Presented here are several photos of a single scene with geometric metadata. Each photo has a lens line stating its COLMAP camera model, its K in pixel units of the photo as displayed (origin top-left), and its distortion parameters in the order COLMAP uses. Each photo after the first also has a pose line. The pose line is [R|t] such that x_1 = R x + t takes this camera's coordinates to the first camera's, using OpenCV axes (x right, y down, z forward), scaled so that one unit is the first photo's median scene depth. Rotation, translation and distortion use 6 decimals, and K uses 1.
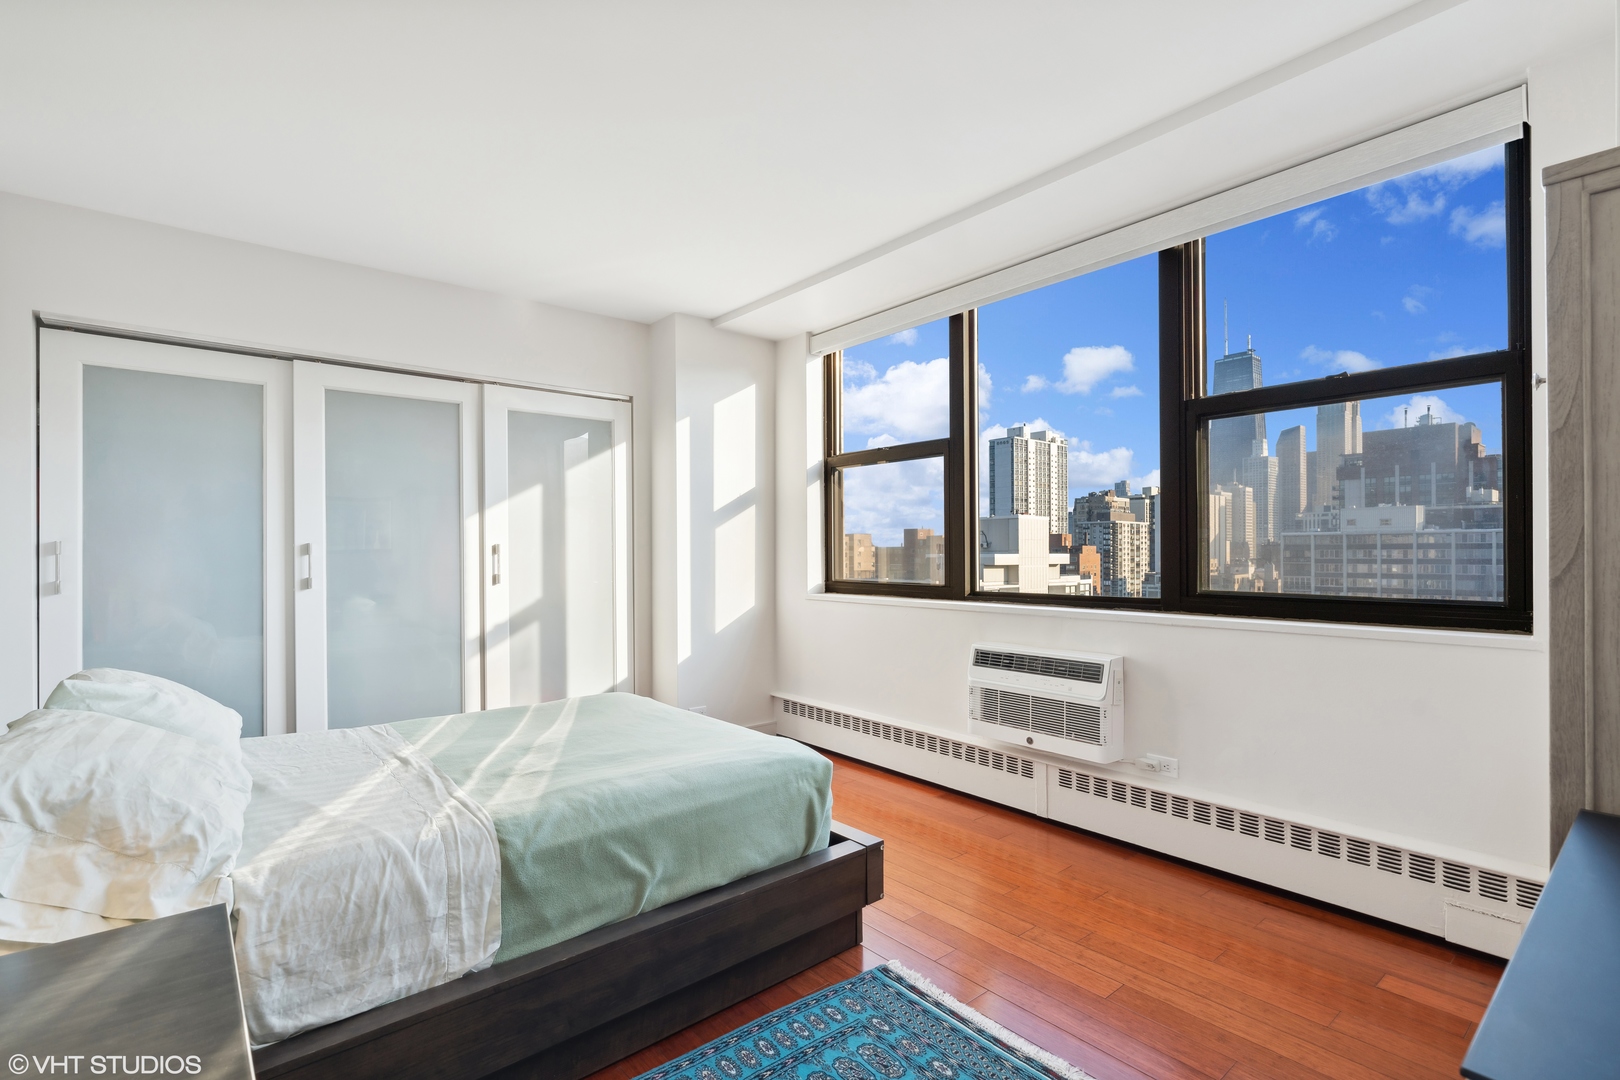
lens RADIAL K [[756.0, 0, 802.9], [0, 756.0, 549.7], [0, 0, 1]] dist [0.002854, 0.000460]
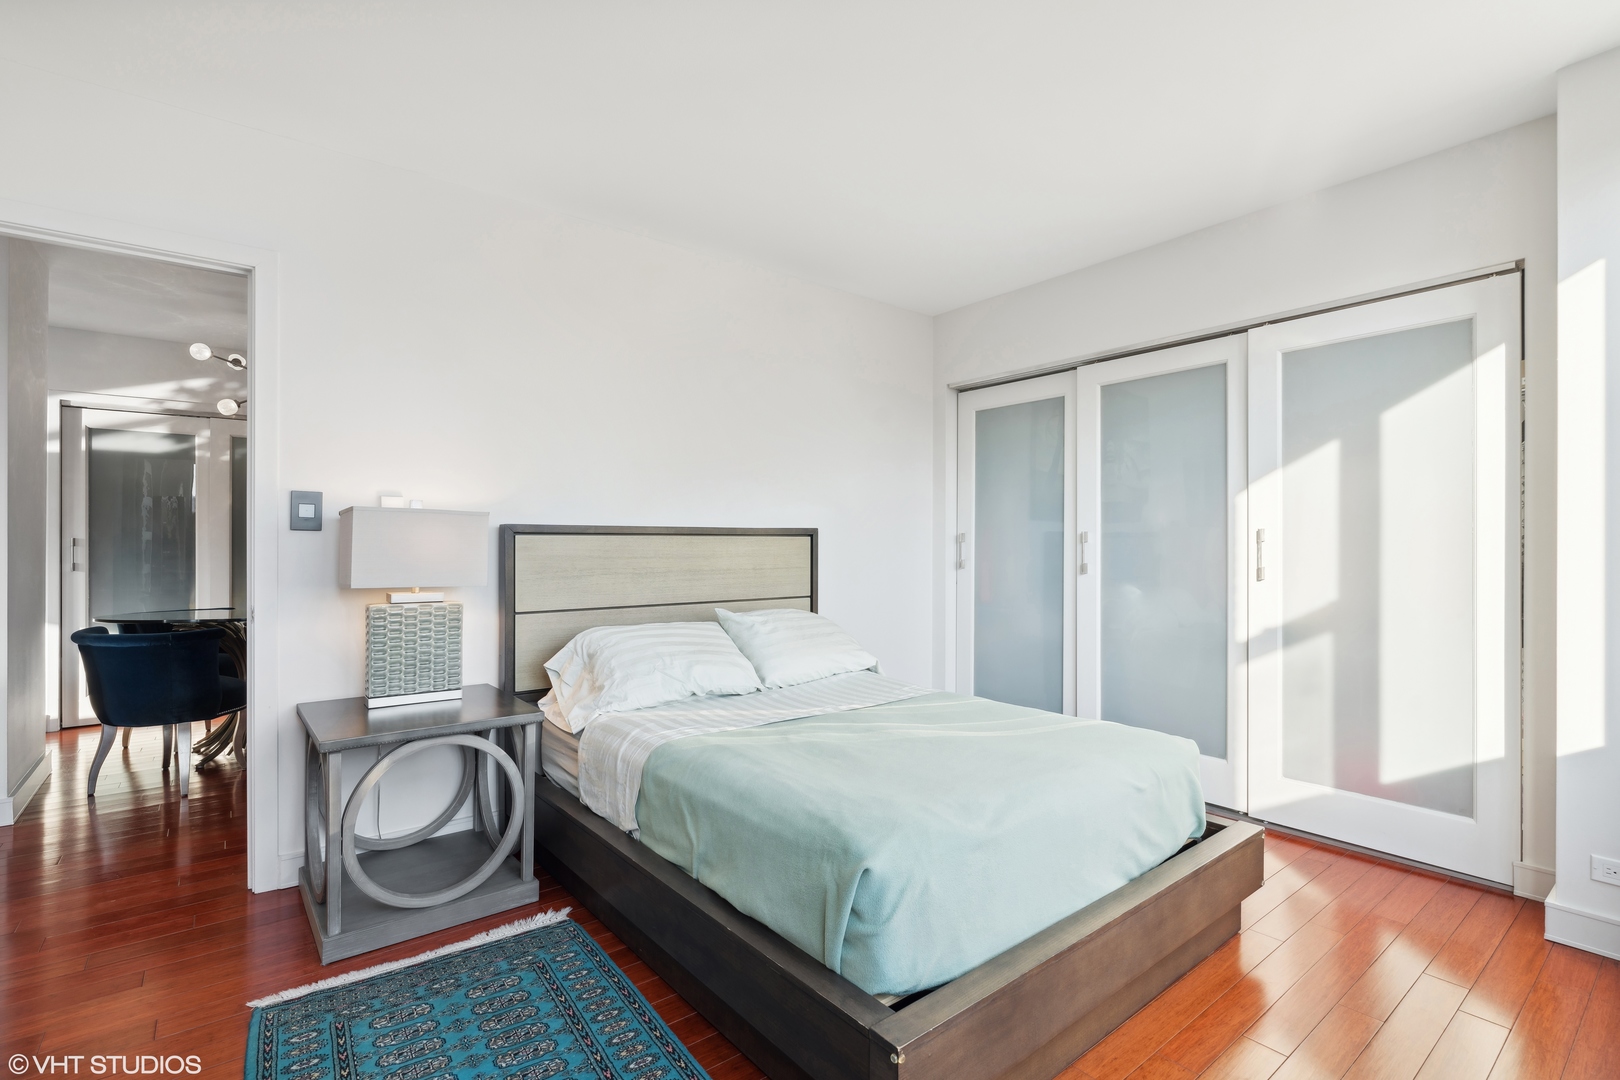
lens RADIAL K [[765.3, 0, 811.7], [0, 765.3, 544.4], [0, 0, 1]] dist [-0.002232, -0.000173]
pose [[0.005872, 0.003223, -0.999978, 0.401774], [0.013963, 0.999897, 0.003305, 0.001007], [0.999885, -0.013982, 0.005827, 0.530711]]
